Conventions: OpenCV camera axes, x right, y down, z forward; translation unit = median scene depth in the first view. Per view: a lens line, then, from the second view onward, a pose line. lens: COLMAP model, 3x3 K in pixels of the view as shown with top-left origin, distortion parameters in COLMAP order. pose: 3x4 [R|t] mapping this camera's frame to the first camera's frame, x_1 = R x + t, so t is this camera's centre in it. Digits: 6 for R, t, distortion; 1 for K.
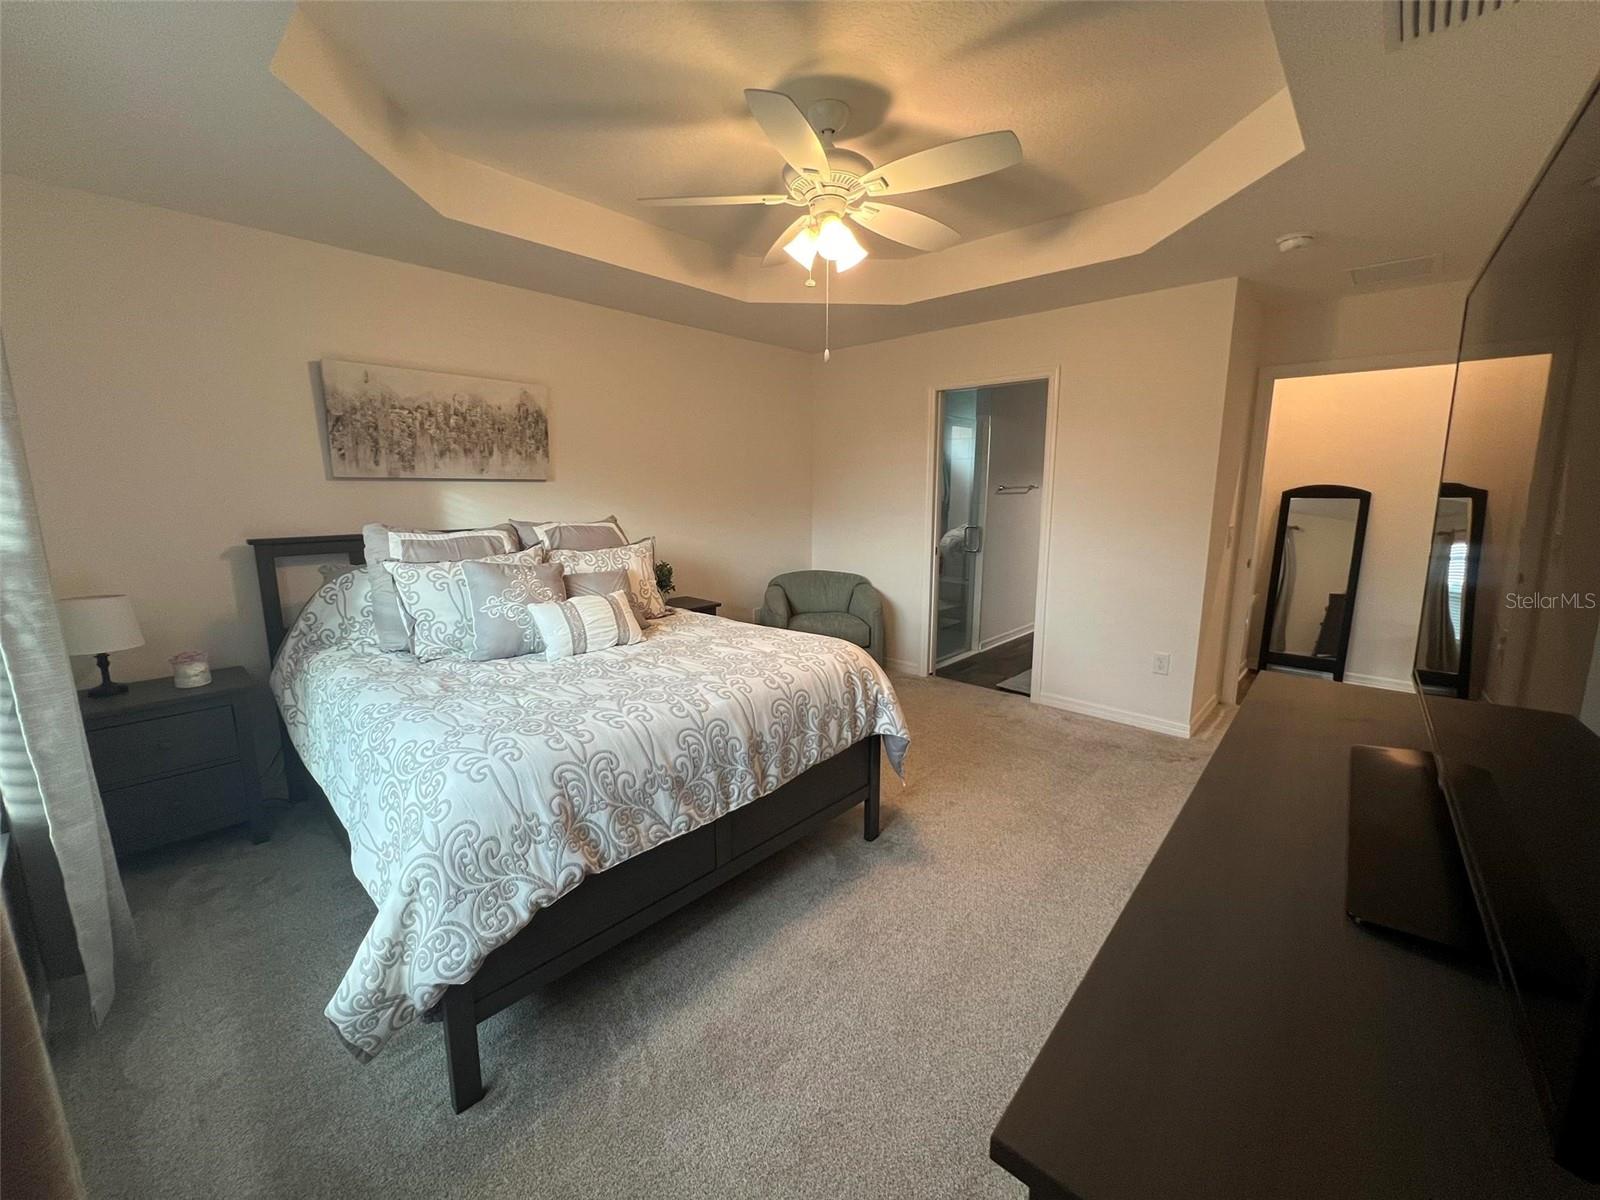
lens RADIAL K [[649.2, 0, 792.6], [0, 649.2, 596.3], [0, 0, 1]] dist [-0.001723, 0.000764]
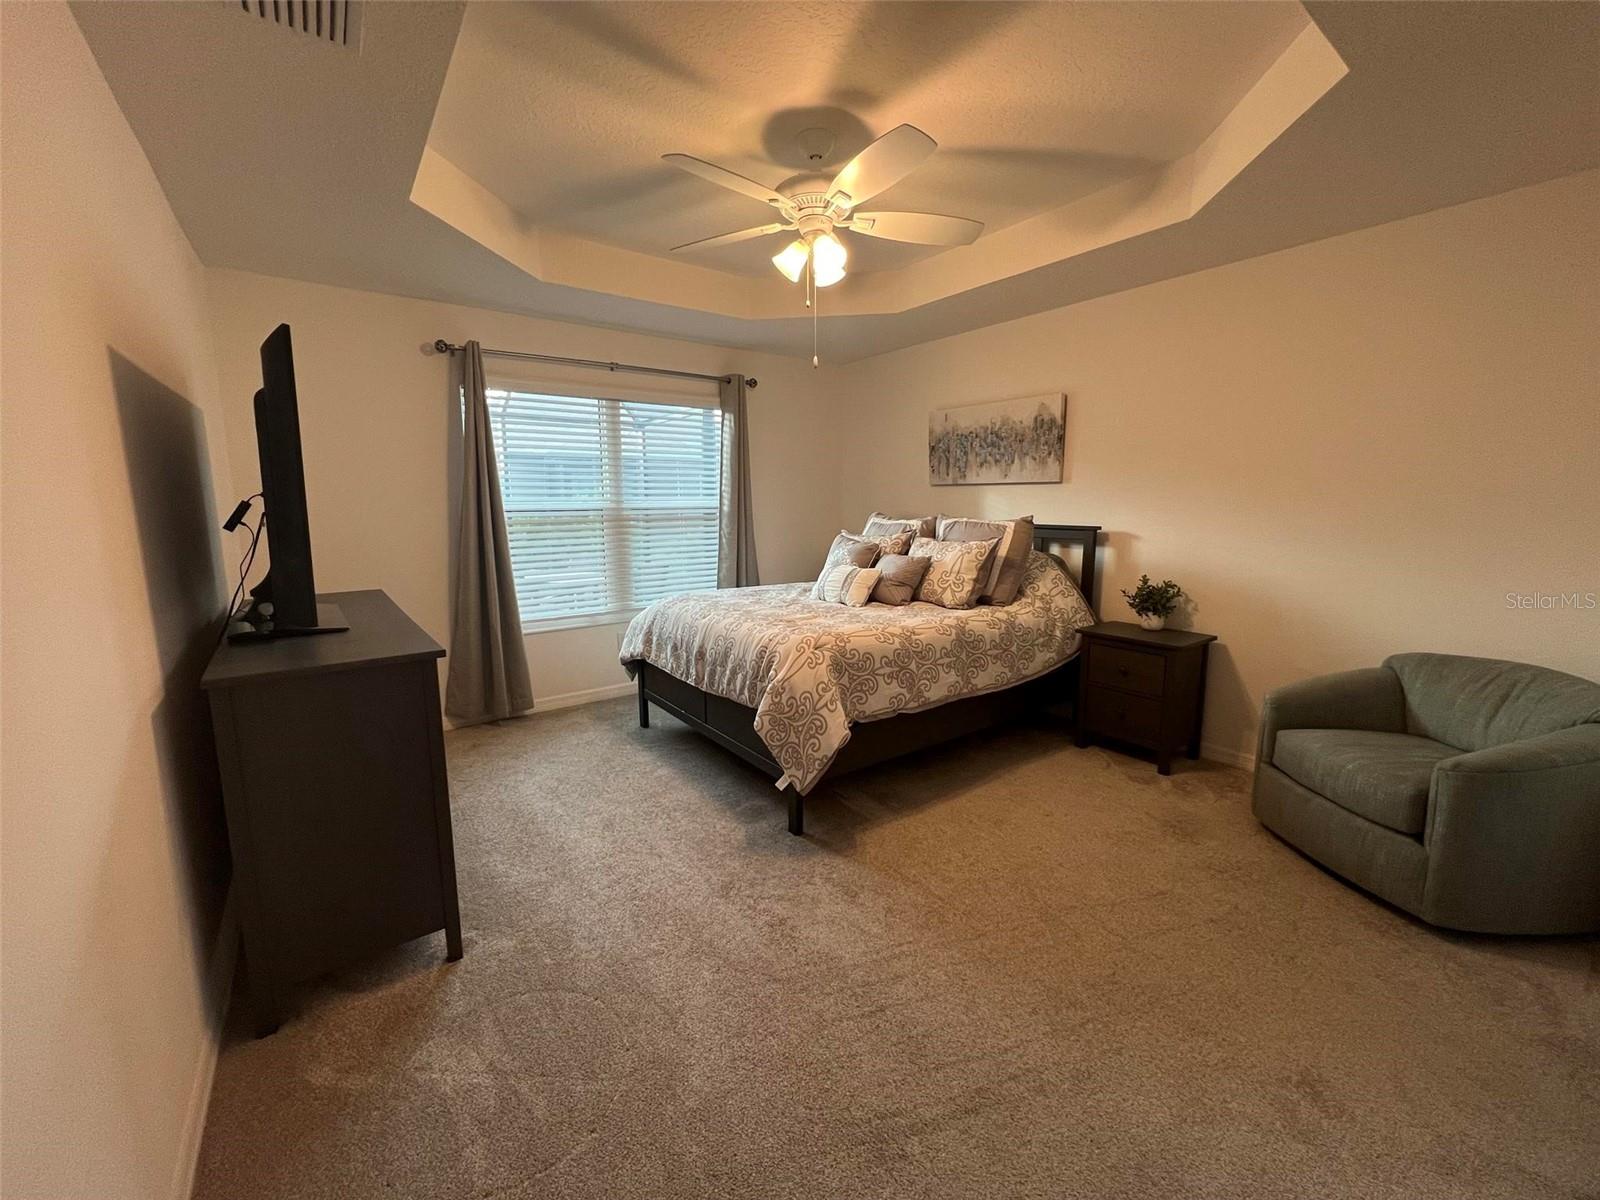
lens RADIAL K [[649.2, 0, 791.7], [0, 649.2, 598.5], [0, 0, 1]] dist [-0.001723, 0.000764]
pose [[-0.203000, 0.147744, -0.967968, 0.865628], [-0.159669, 0.970325, 0.181589, -0.134001], [0.966073, 0.191417, -0.173386, 0.911536]]
